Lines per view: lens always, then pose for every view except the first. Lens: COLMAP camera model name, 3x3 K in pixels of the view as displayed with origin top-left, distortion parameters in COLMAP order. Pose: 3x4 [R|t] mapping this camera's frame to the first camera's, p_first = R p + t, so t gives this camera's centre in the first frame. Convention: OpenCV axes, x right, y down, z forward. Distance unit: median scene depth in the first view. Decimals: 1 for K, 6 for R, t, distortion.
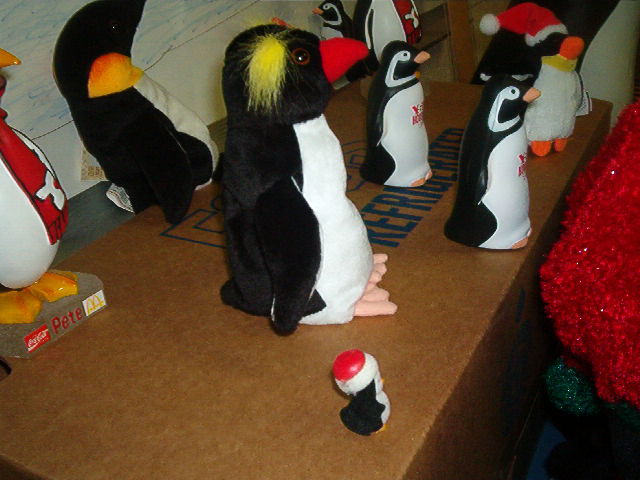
lens RADIAL K [[718.2, 0, 324.2], [0, 718.2, 253.4], [0, 0, 1]] dist [-0.043686, -0.058170]
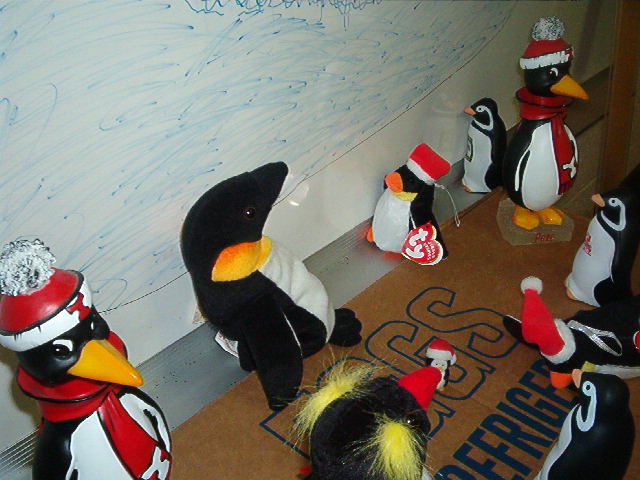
lens RADIAL K [[718.2, 0, 324.2], [0, 718.2, 253.4], [0, 0, 1]] dist [-0.043686, -0.058170]
pose [[0.972371, 0.200635, -0.119330, -0.070584], [-0.185530, 0.974452, 0.126579, -0.383619], [0.141677, -0.100943, 0.984753, 0.068079]]
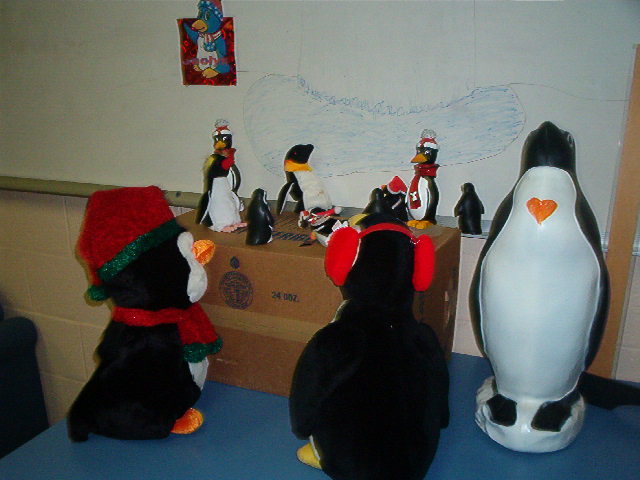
lens RADIAL K [[718.2, 0, 324.2], [0, 718.2, 253.4], [0, 0, 1]] dist [-0.043686, -0.058170]
pose [[0.042094, 0.361409, -0.931457, 2.750800], [-0.459454, 0.834861, 0.303166, -0.933467], [0.887203, 0.415200, 0.201194, 0.619088]]
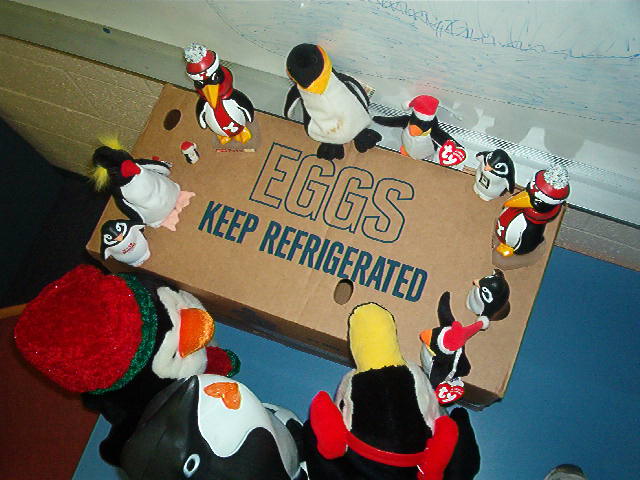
lens RADIAL K [[718.2, 0, 324.2], [0, 718.2, 253.4], [0, 0, 1]] dist [-0.043686, -0.058170]
pose [[0.130591, 0.956736, -0.260004, 0.625871], [-0.390221, 0.290683, 0.873631, -1.766916], [0.911413, -0.012629, 0.411299, 0.262410]]
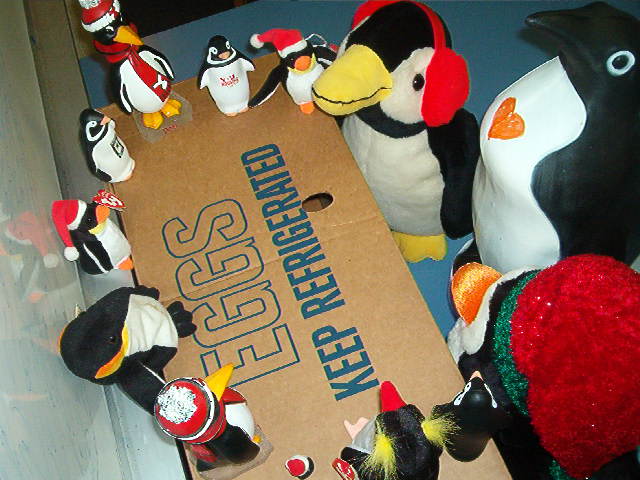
lens RADIAL K [[718.2, 0, 324.2], [0, 718.2, 253.4], [0, 0, 1]] dist [-0.043686, -0.058170]
pose [[0.665633, -0.649461, 0.367604, -0.410369], [0.387885, 0.721904, 0.573061, -0.938912], [-0.637556, -0.238861, 0.732440, -0.122050]]
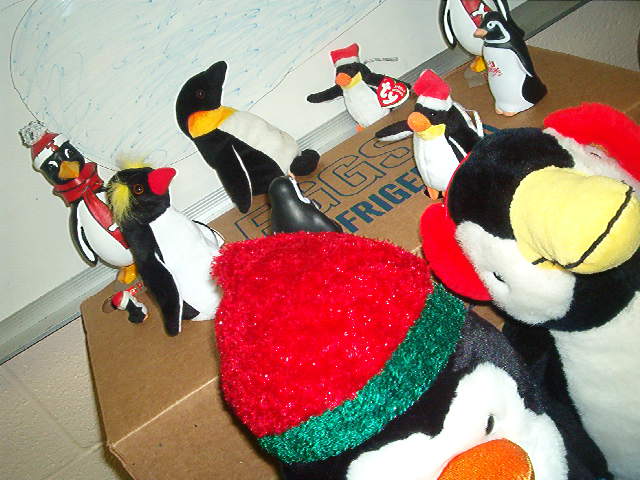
lens RADIAL K [[718.2, 0, 324.2], [0, 718.2, 253.4], [0, 0, 1]] dist [-0.043686, -0.058170]
pose [[0.749661, 0.125166, -0.649878, 0.970364], [0.044678, 0.970142, 0.238387, -0.330904], [0.660312, -0.207745, 0.721685, -0.058491]]
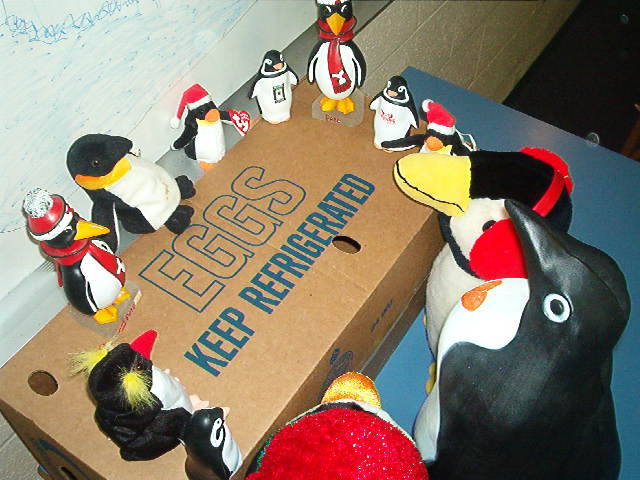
lens RADIAL K [[718.2, 0, 324.2], [0, 718.2, 253.4], [0, 0, 1]] dist [-0.043686, -0.058170]
pose [[0.992897, 0.118612, -0.009264, 0.205289], [-0.104053, 0.903498, 0.415769, -0.787685], [0.057685, -0.411852, 0.909423, -0.457564]]
